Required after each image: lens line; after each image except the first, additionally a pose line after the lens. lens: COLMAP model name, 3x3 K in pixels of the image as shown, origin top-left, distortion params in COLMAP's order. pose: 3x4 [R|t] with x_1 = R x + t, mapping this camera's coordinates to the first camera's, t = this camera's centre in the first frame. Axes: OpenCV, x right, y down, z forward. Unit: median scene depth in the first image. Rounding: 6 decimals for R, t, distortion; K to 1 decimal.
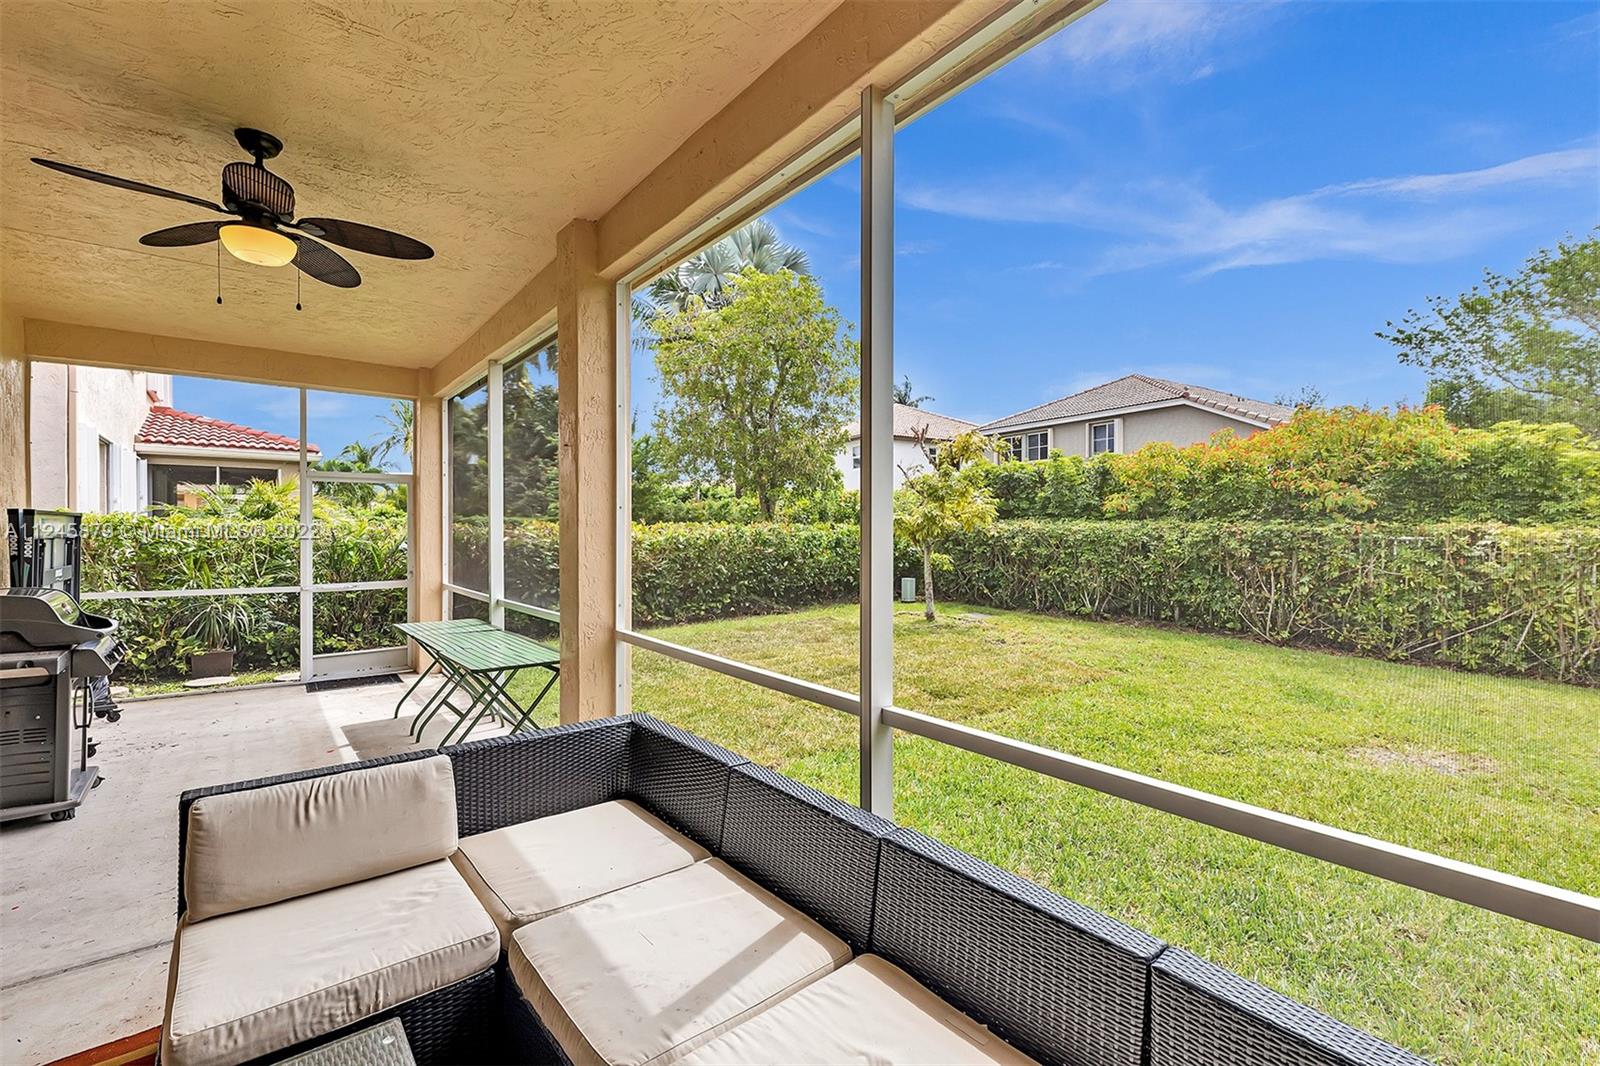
lens RADIAL K [[677.4, 0, 800.0], [0, 677.4, 533.8], [0, 0, 1]] dist [0.003774, -0.002458]
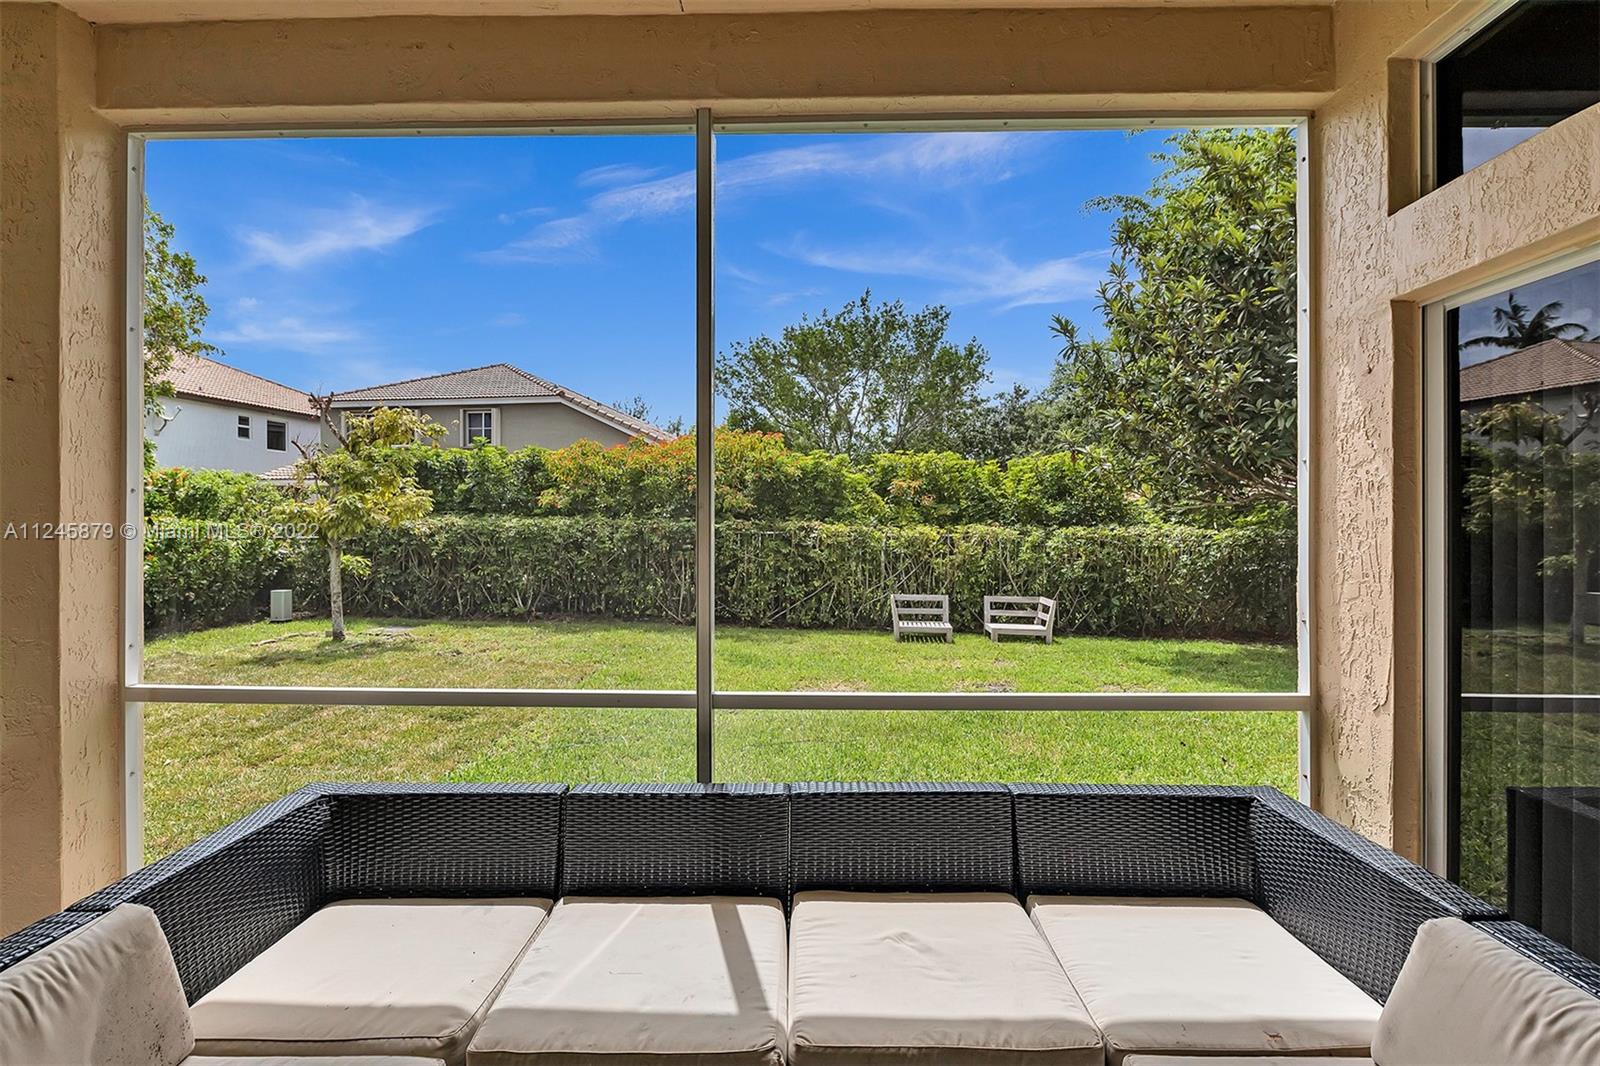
lens RADIAL K [[748.6, 0, 797.1], [0, 748.6, 522.5], [0, 0, 1]] dist [-0.003691, -0.001371]
pose [[0.637339, 0.004368, 0.770571, -0.298959], [0.003925, 0.999953, -0.008915, -0.000269], [-0.770573, 0.008707, 0.637292, 0.062305]]
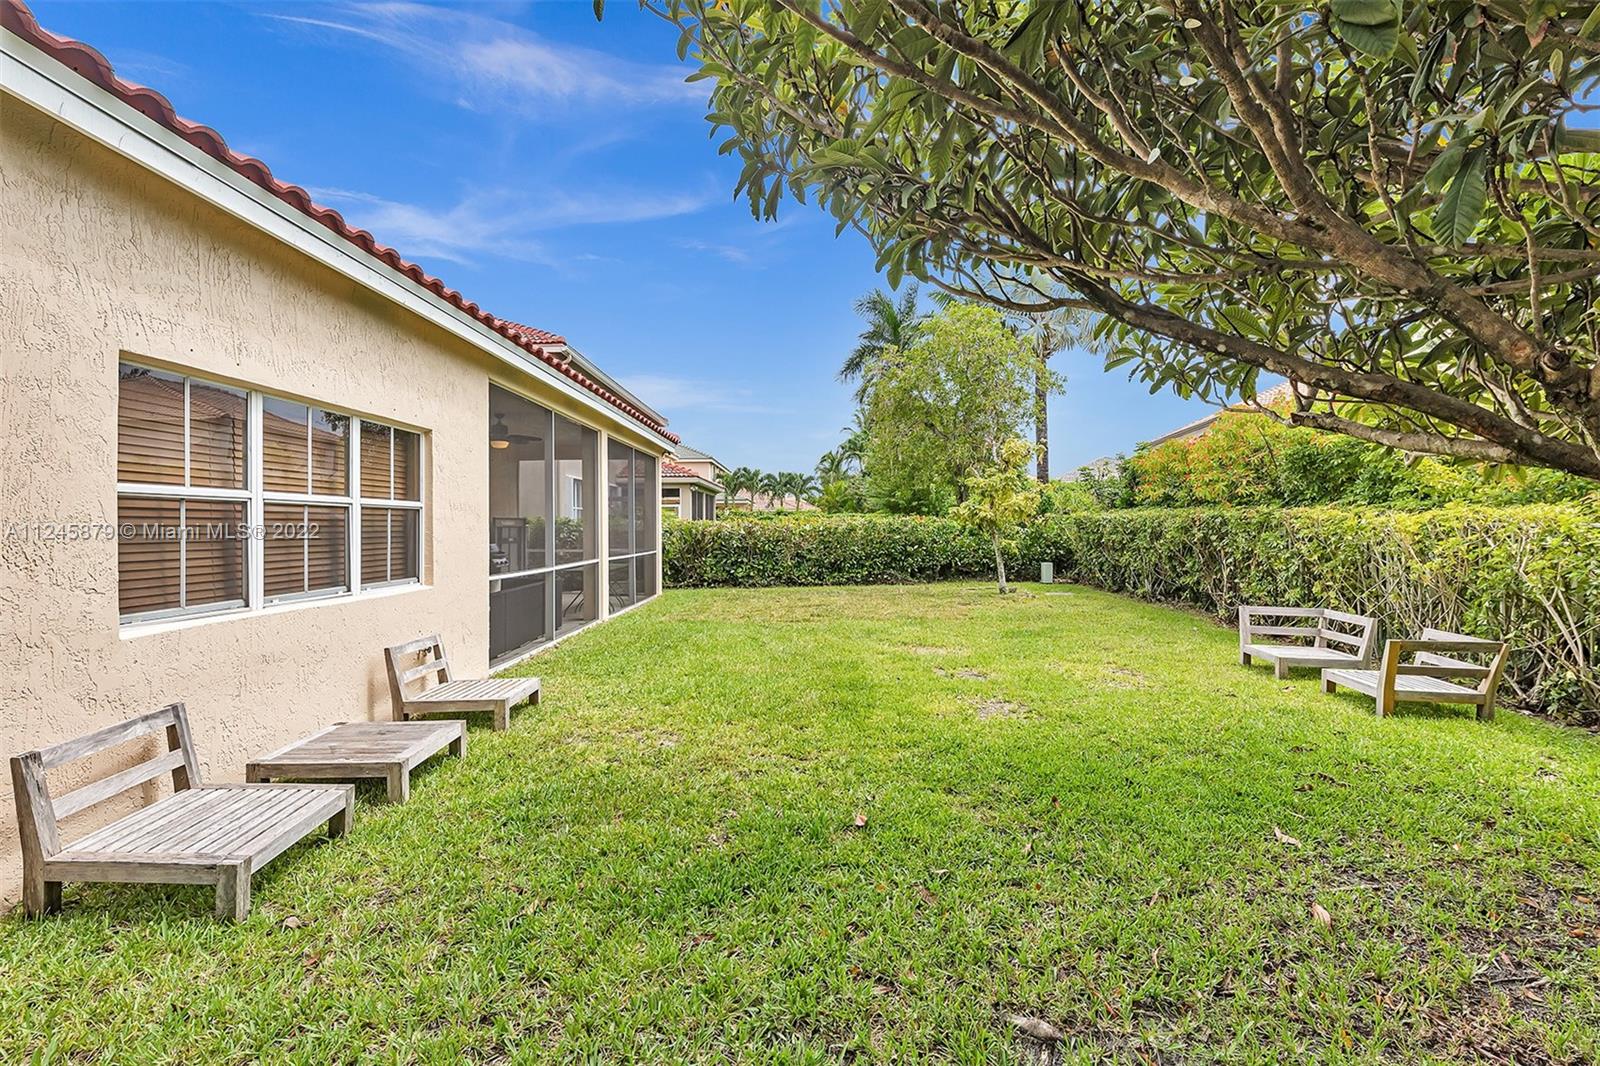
lens RADIAL K [[748.6, 0, 810.1], [0, 748.6, 530.0], [0, 0, 1]] dist [-0.003691, -0.001371]
pose [[0.796966, 0.000096, -0.604024, 1.589838], [-0.001973, 0.999995, -0.002443, 0.035691], [0.604021, 0.003139, 0.796962, -0.628003]]
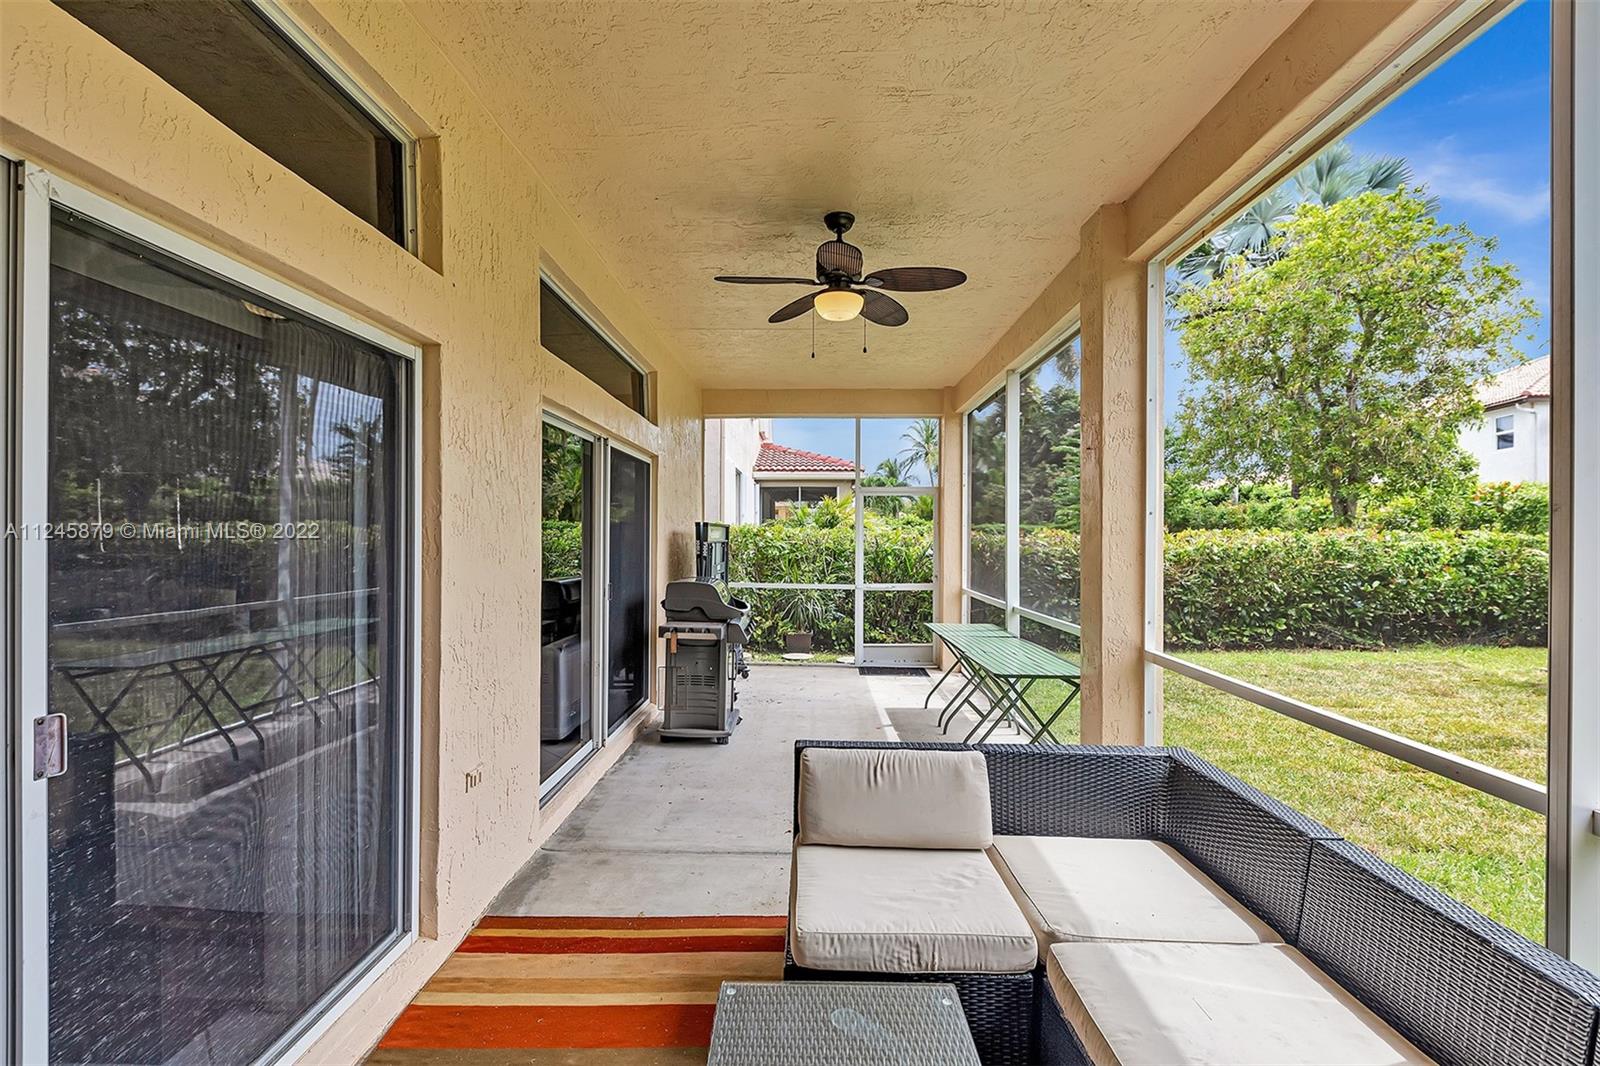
lens RADIAL K [[706.4, 0, 797.6], [0, 706.4, 538.3], [0, 0, 1]] dist [0.001556, -0.004894]
pose [[0.764084, 0.003976, -0.645104, -0.014584], [-0.007072, 0.999973, -0.002213, -0.000402], [0.645078, 0.006253, 0.764091, -0.009788]]
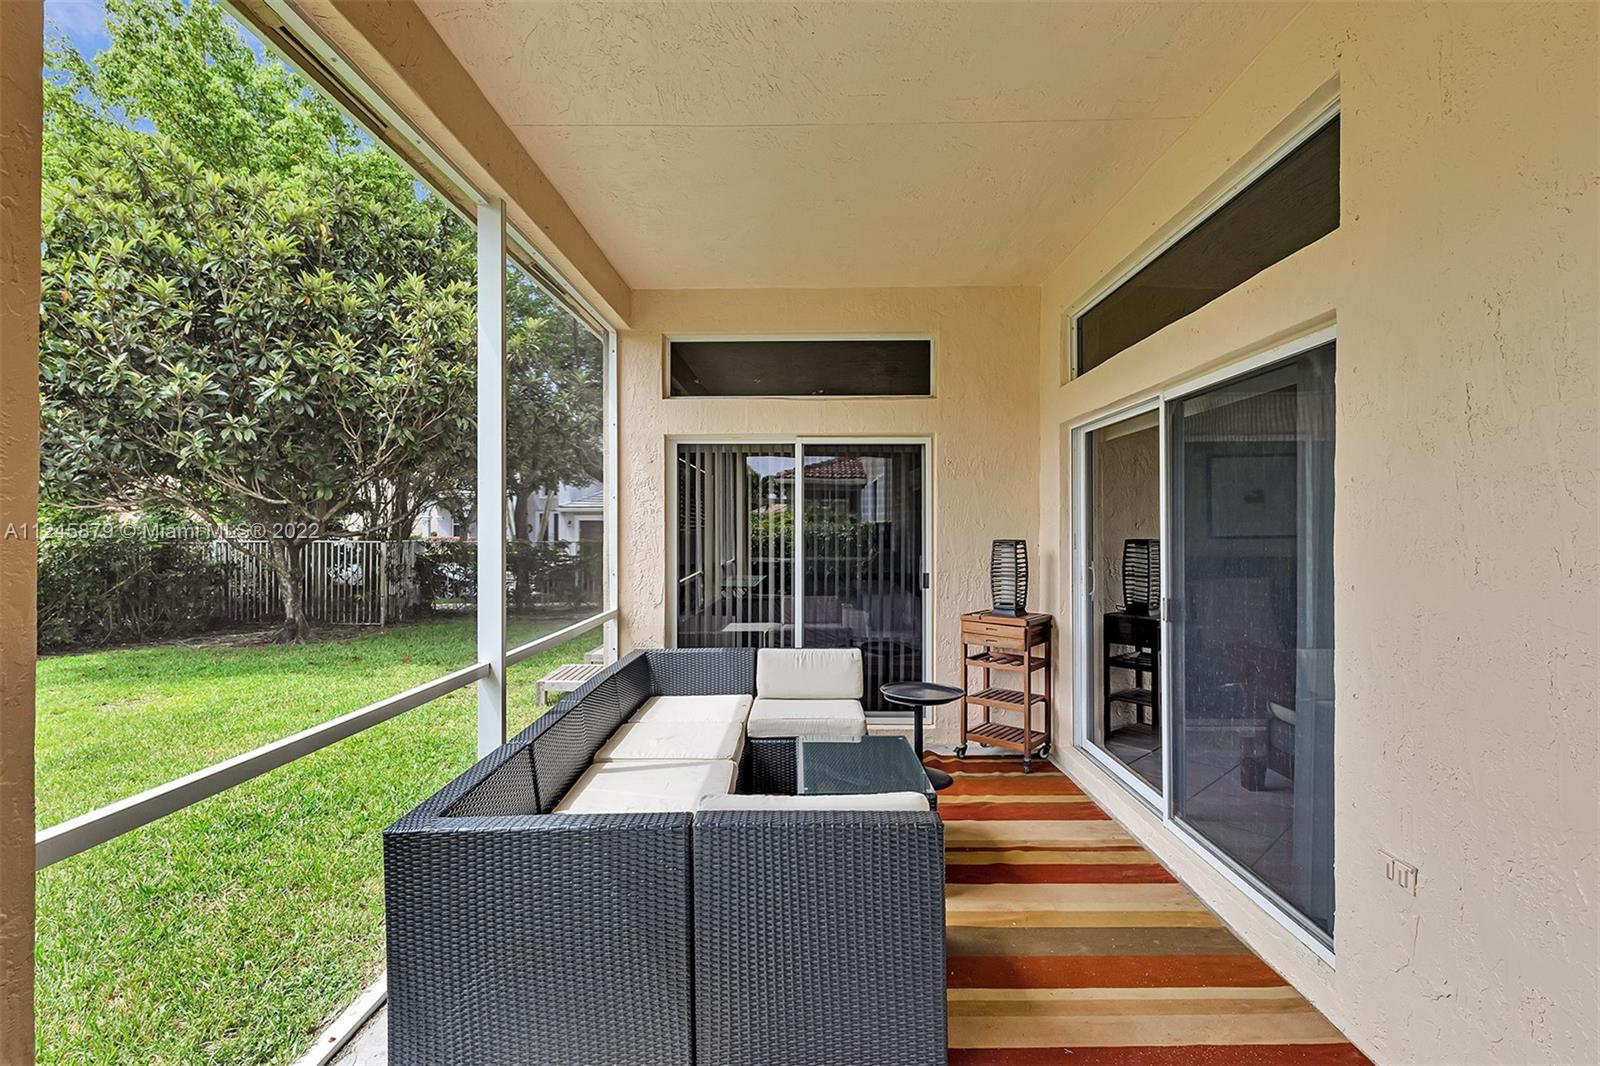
lens RADIAL K [[748.6, 0, 806.6], [0, 748.6, 525.5], [0, 0, 1]] dist [-0.003691, -0.001371]
pose [[-0.782388, 0.001776, 0.622788, -0.546619], [0.006101, 0.999970, 0.004814, -0.008400], [-0.622761, 0.007566, -0.782376, 0.750673]]
